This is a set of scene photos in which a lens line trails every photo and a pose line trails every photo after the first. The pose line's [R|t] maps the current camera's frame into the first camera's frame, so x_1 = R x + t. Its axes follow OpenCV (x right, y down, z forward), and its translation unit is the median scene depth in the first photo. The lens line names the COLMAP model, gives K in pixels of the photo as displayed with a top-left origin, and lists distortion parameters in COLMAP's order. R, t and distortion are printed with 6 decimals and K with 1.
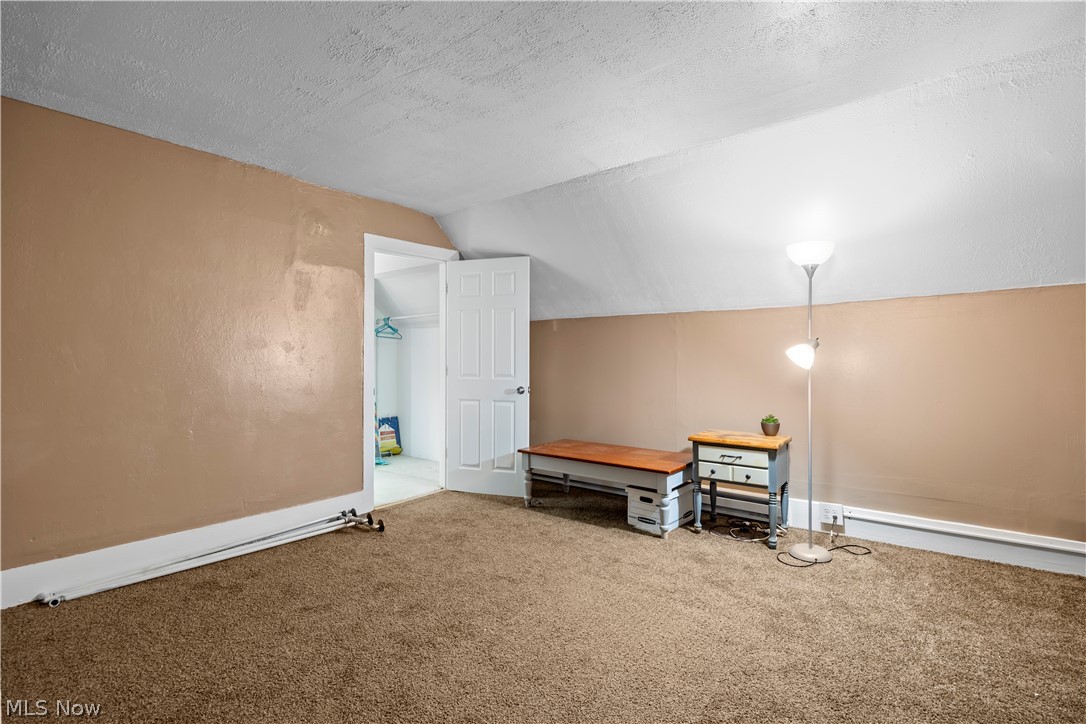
lens RADIAL K [[505.2, 0, 541.9], [0, 505.2, 357.9], [0, 0, 1]] dist [-0.015609, 0.000711]
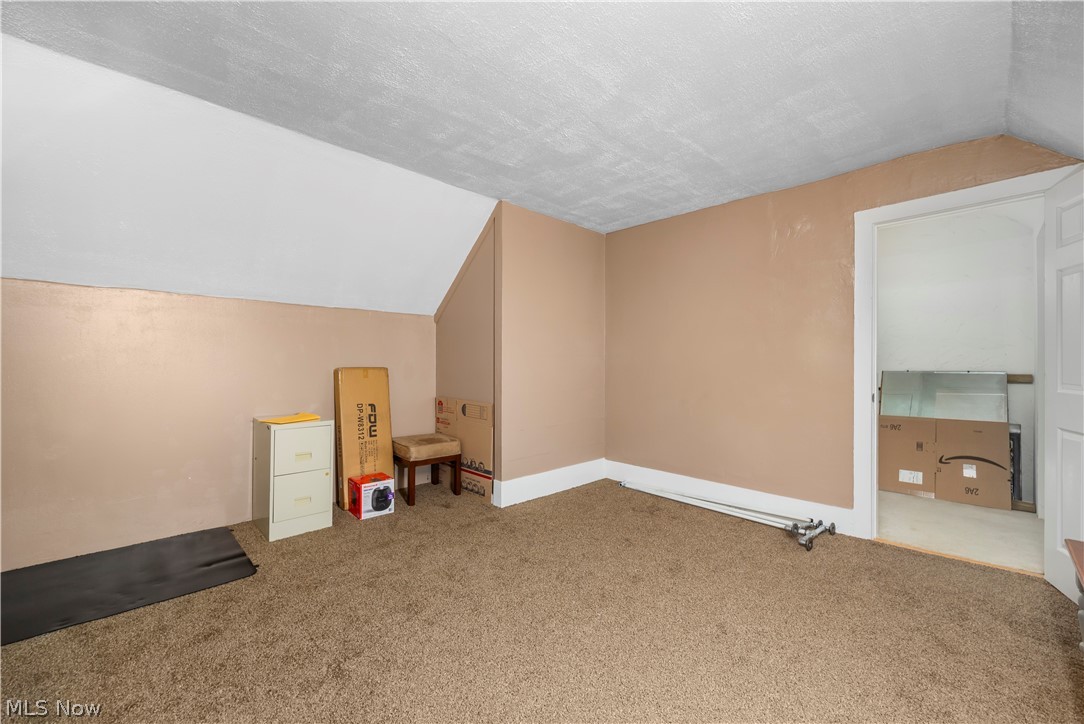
lens RADIAL K [[425.5, 0, 537.8], [0, 425.5, 361.3], [0, 0, 1]] dist [-0.000964, -0.000201]
pose [[-0.129947, -0.004275, -0.991512, 0.550417], [0.001256, 0.999989, -0.004476, 0.014177], [0.991520, -0.001827, -0.129941, 0.697564]]
